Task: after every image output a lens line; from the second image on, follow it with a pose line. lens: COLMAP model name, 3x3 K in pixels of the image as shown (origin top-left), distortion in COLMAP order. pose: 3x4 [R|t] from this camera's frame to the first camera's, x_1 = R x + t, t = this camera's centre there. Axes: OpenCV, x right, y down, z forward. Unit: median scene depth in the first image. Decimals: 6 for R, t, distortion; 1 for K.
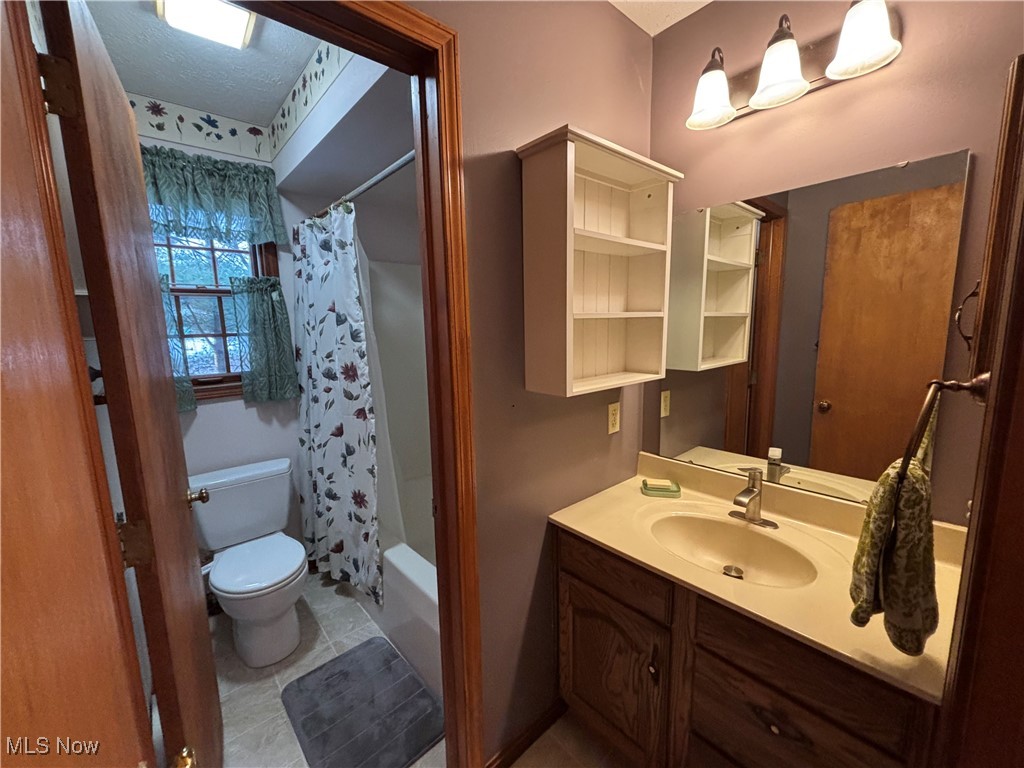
lens RADIAL K [[410.9, 0, 507.6], [0, 410.9, 383.6], [0, 0, 1]] dist [0.000216, -0.000403]
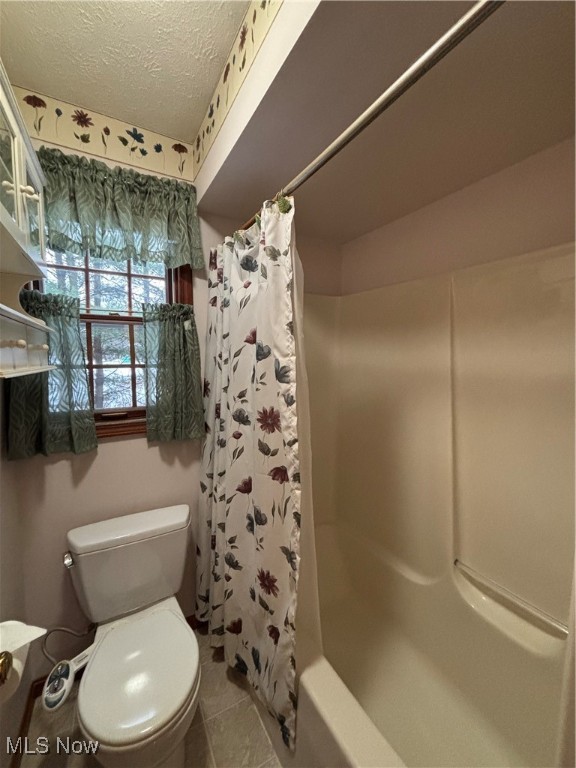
lens RADIAL K [[308.2, 0, 290.1], [0, 308.2, 384.1], [0, 0, 1]] dist [0.000216, -0.000403]
pose [[0.981922, 0.044726, -0.183927, -0.228237], [-0.055322, 0.997067, -0.052886, -0.063946], [0.181023, 0.062105, 0.981516, 0.410878]]
